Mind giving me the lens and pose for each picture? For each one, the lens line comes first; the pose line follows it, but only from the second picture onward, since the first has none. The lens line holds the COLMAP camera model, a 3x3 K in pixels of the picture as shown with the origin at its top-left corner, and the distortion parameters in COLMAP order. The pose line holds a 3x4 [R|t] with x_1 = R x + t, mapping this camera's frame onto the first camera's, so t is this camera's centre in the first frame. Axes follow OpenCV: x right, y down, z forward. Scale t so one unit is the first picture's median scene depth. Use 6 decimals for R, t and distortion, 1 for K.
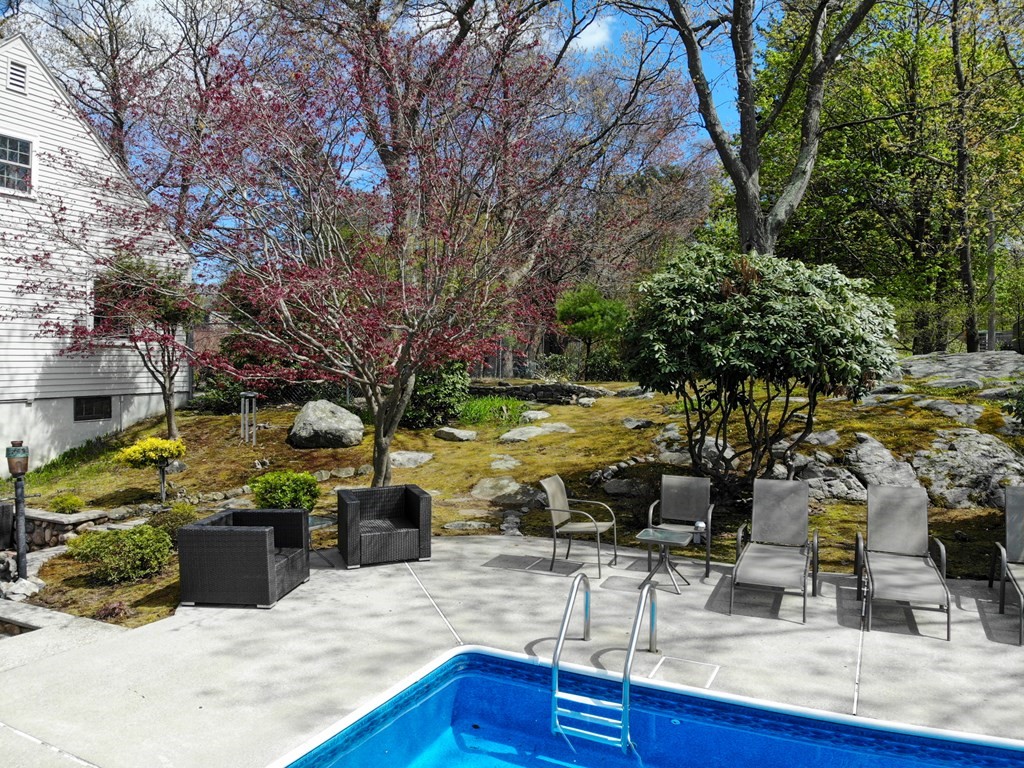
lens RADIAL K [[735.6, 0, 512.0], [0, 735.6, 384.0], [0, 0, 1]] dist [0.079073, -0.183825]
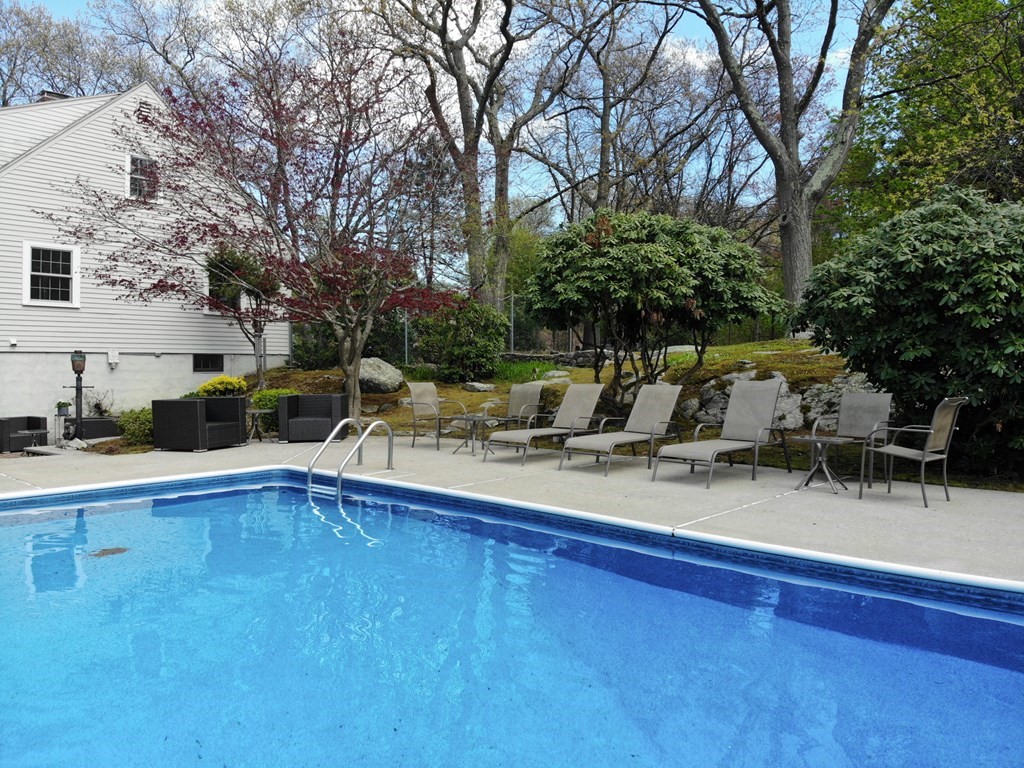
lens RADIAL K [[735.6, 0, 512.0], [0, 735.6, 384.0], [0, 0, 1]] dist [0.079073, -0.183825]
pose [[0.965188, 0.003850, -0.261529, 0.306826], [-0.004836, 0.999983, -0.003125, 0.072085], [0.261513, 0.004281, 0.965191, -0.139905]]
